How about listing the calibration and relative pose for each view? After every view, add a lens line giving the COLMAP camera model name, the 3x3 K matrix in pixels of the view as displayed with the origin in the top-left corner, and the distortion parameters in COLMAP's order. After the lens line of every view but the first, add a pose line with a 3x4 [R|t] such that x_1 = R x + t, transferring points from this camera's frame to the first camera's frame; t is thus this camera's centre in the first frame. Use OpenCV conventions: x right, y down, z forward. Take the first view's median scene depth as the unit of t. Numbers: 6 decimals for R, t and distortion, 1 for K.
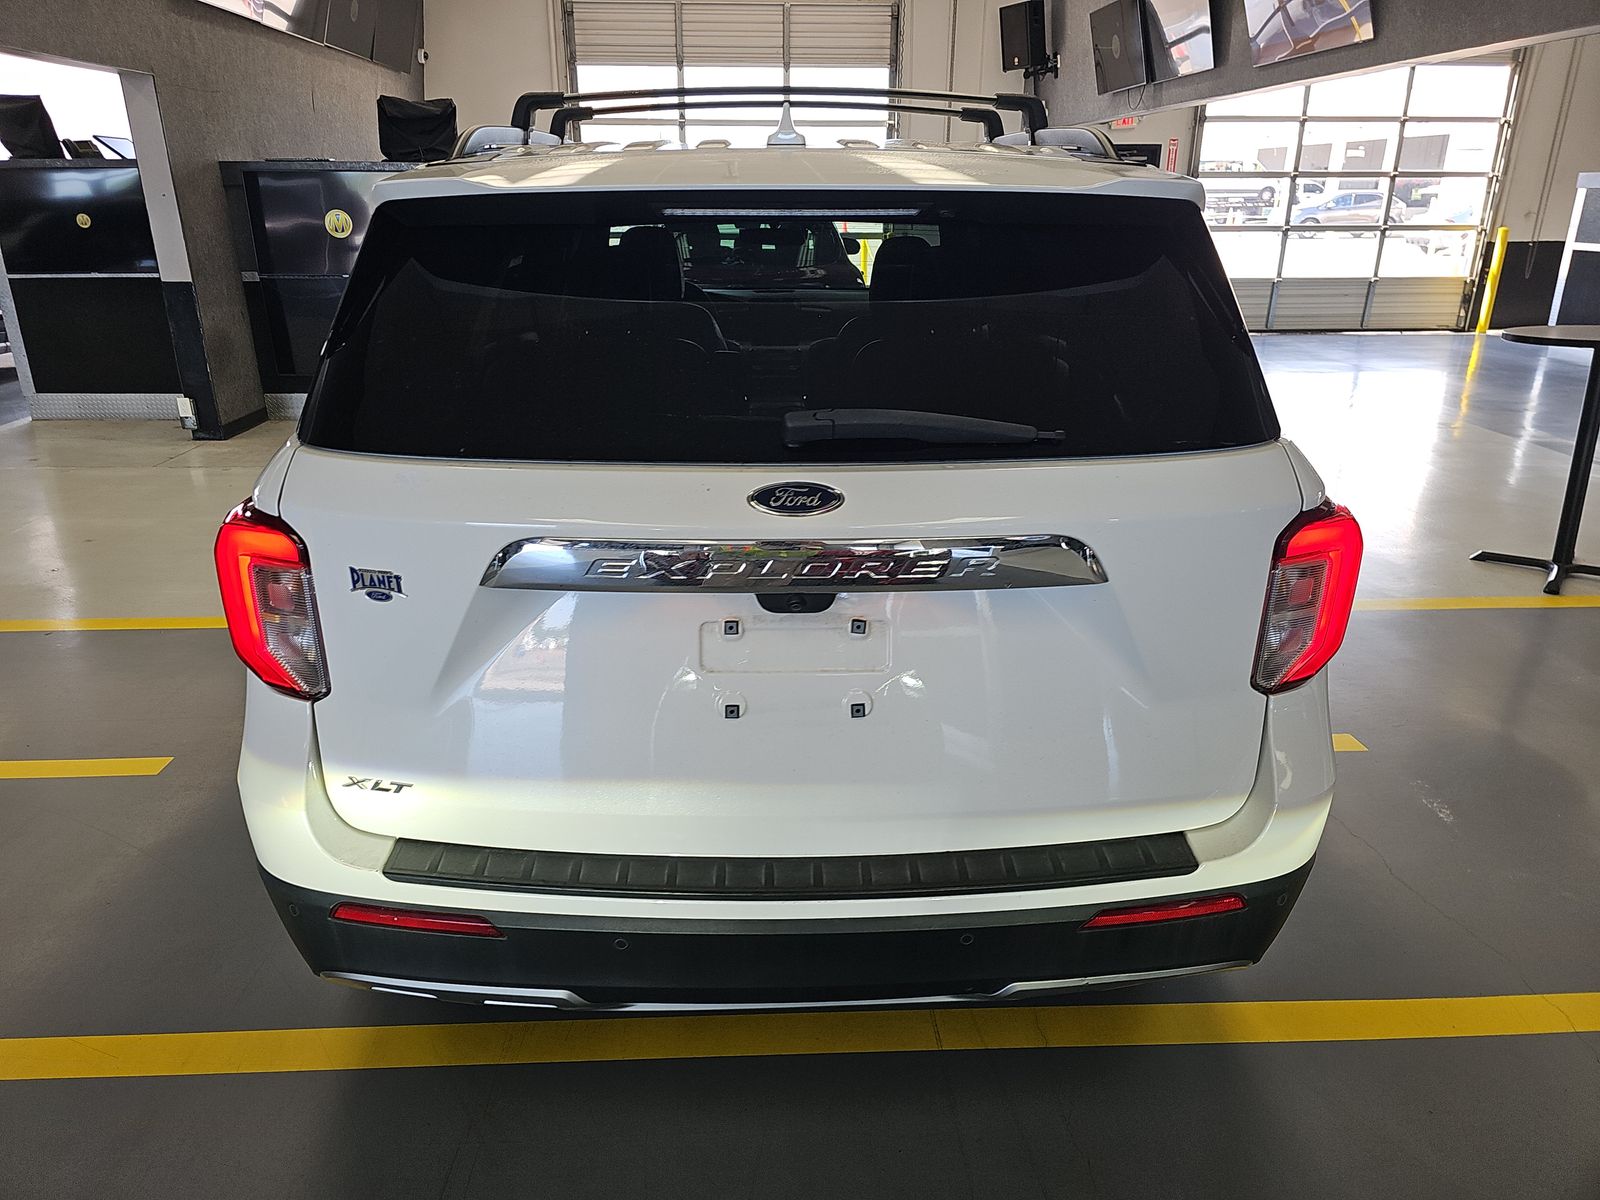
lens RADIAL K [[1077.9, 0, 896.7], [0, 1077.9, 641.5], [0, 0, 1]] dist [0.010948, -0.003185]
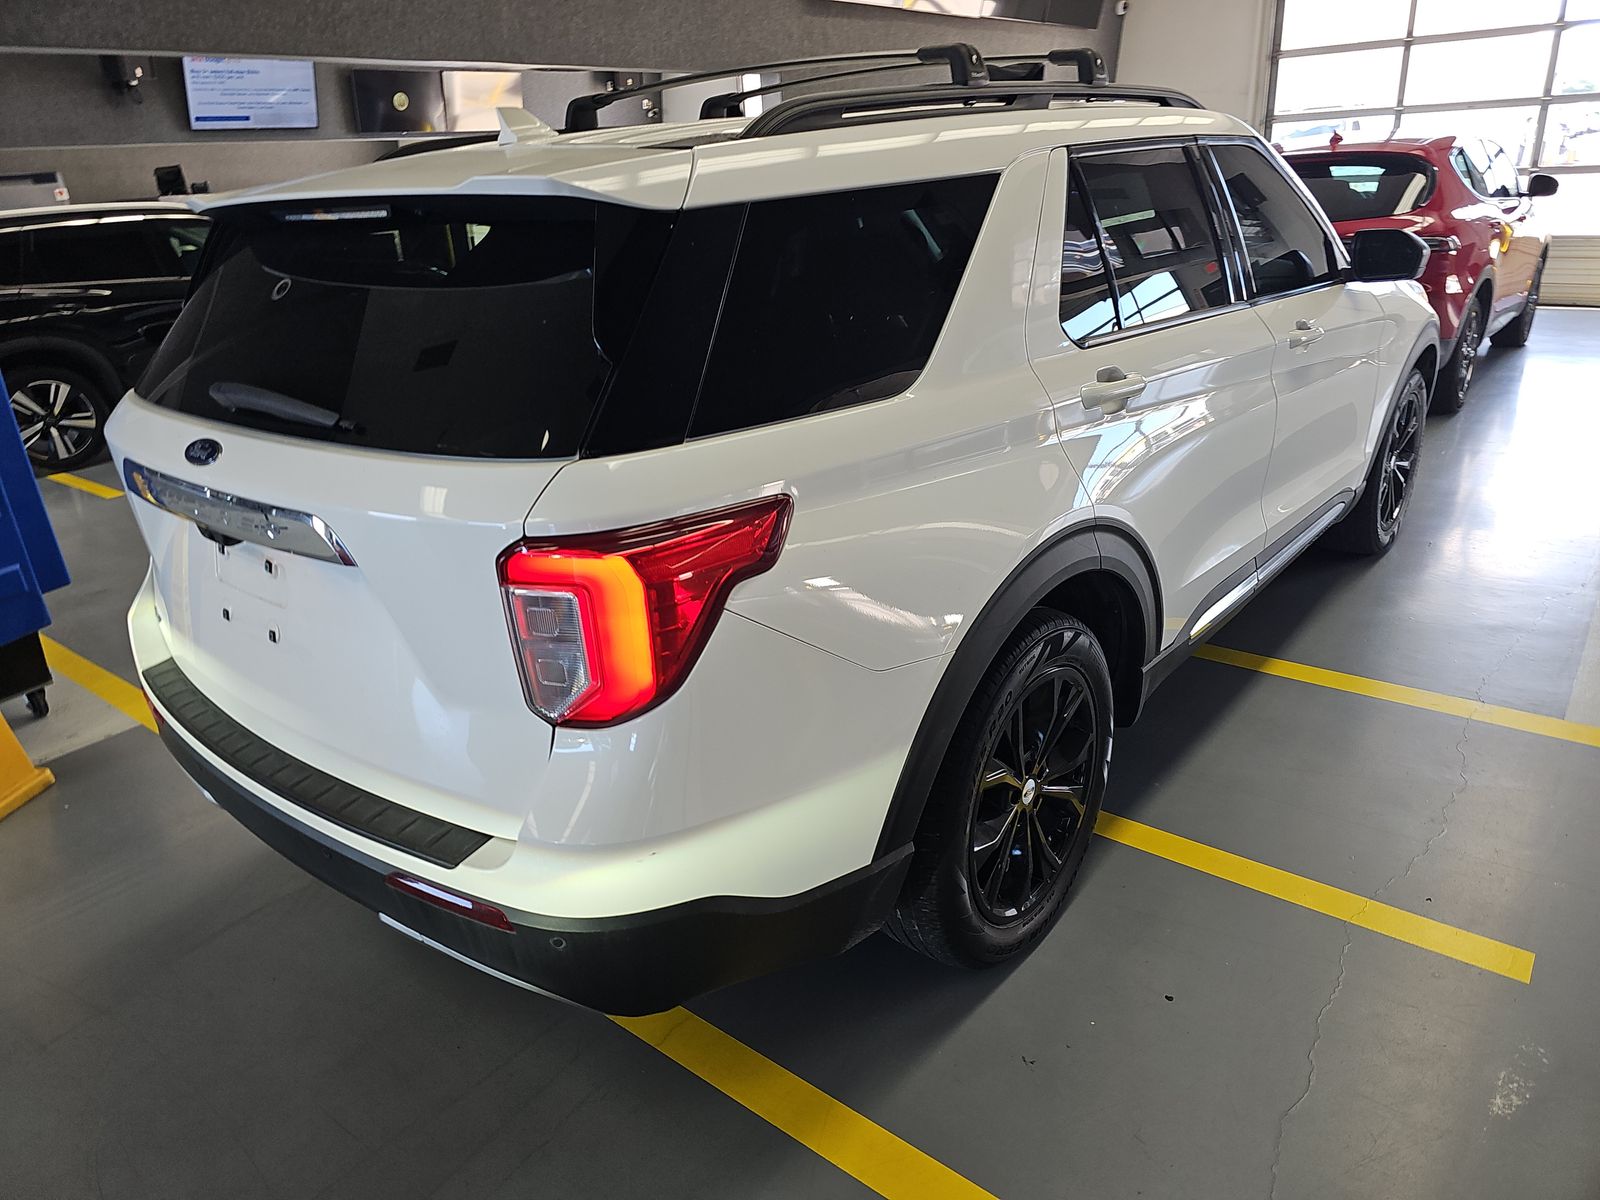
lens RADIAL K [[1077.9, 0, 803.5], [0, 1077.9, 599.2], [0, 0, 1]] dist [0.010948, -0.003185]
pose [[0.745606, 0.216854, -0.630116, 0.768135], [-0.206019, 0.974260, 0.091513, -0.136657], [0.633742, 0.061583, 0.771090, 0.278006]]
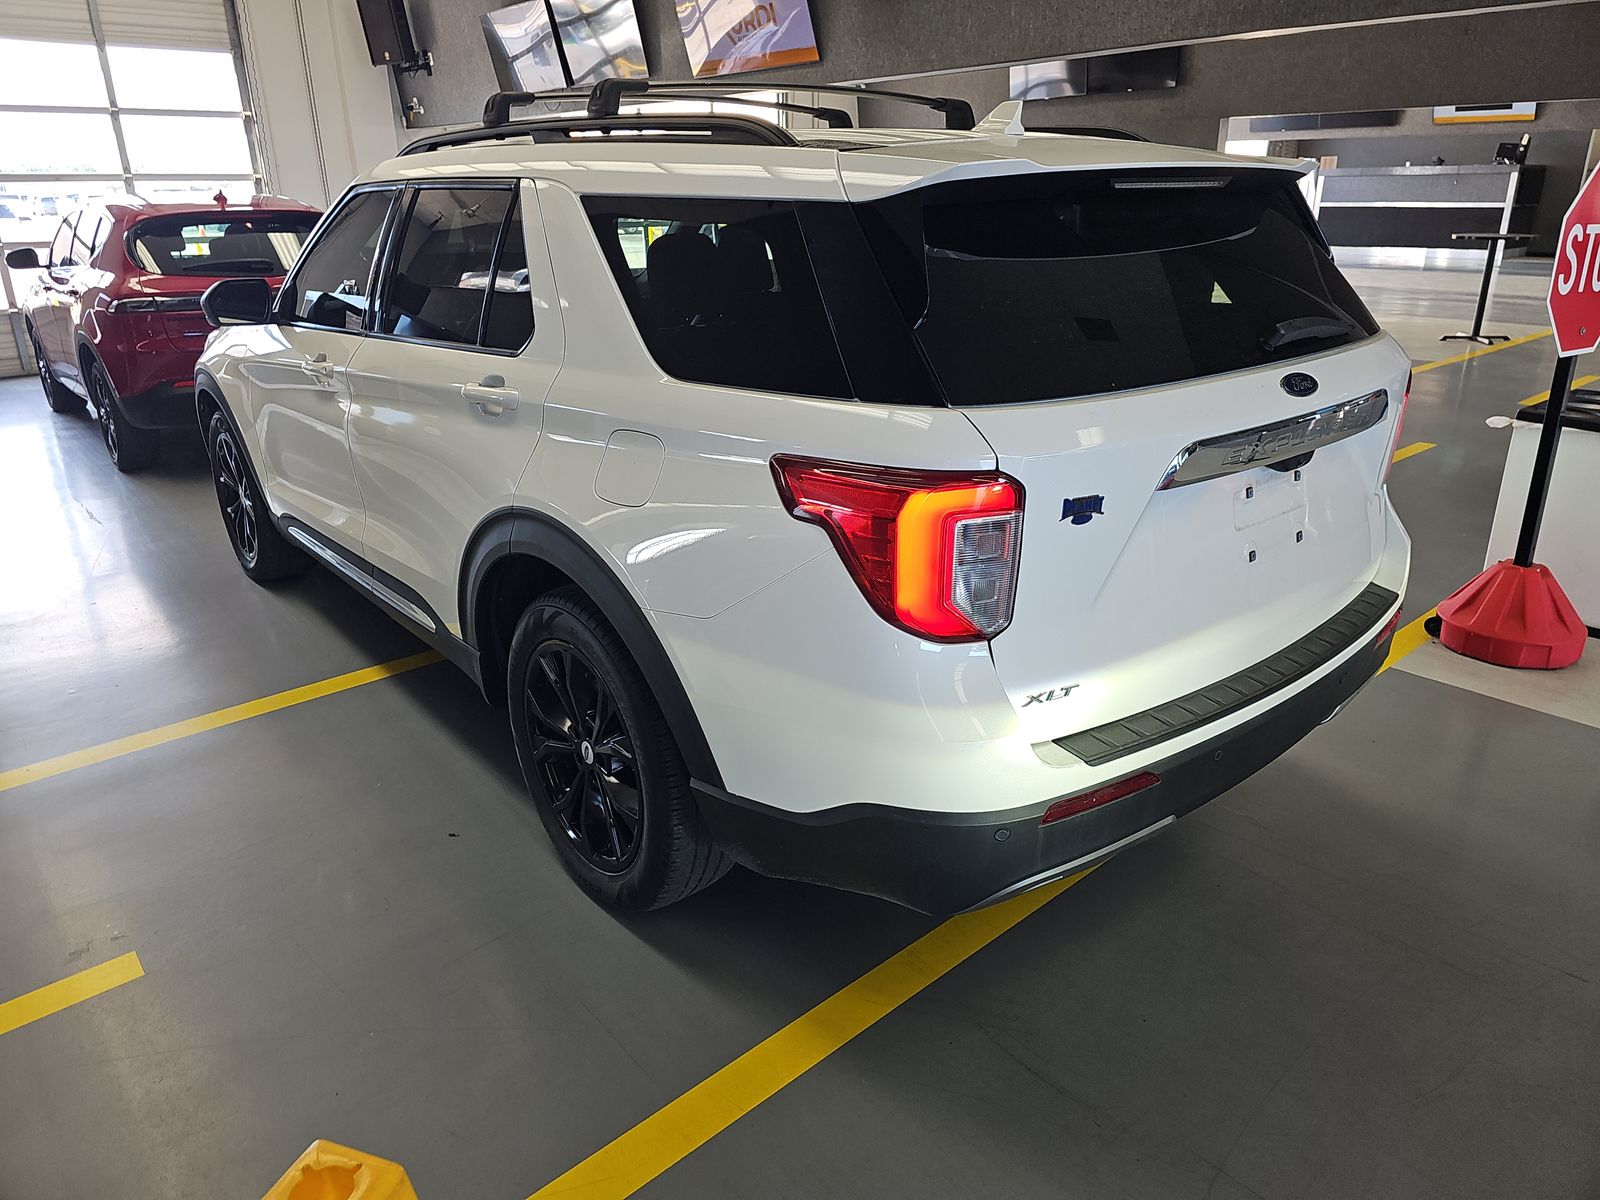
lens RADIAL K [[1077.9, 0, 807.0], [0, 1077.9, 600.6], [0, 0, 1]] dist [0.010948, -0.003185]
pose [[0.780808, -0.232597, 0.579860, -0.883640], [0.250559, 0.966788, 0.050416, -0.056802], [-0.572328, 0.105924, 0.813155, 0.142653]]
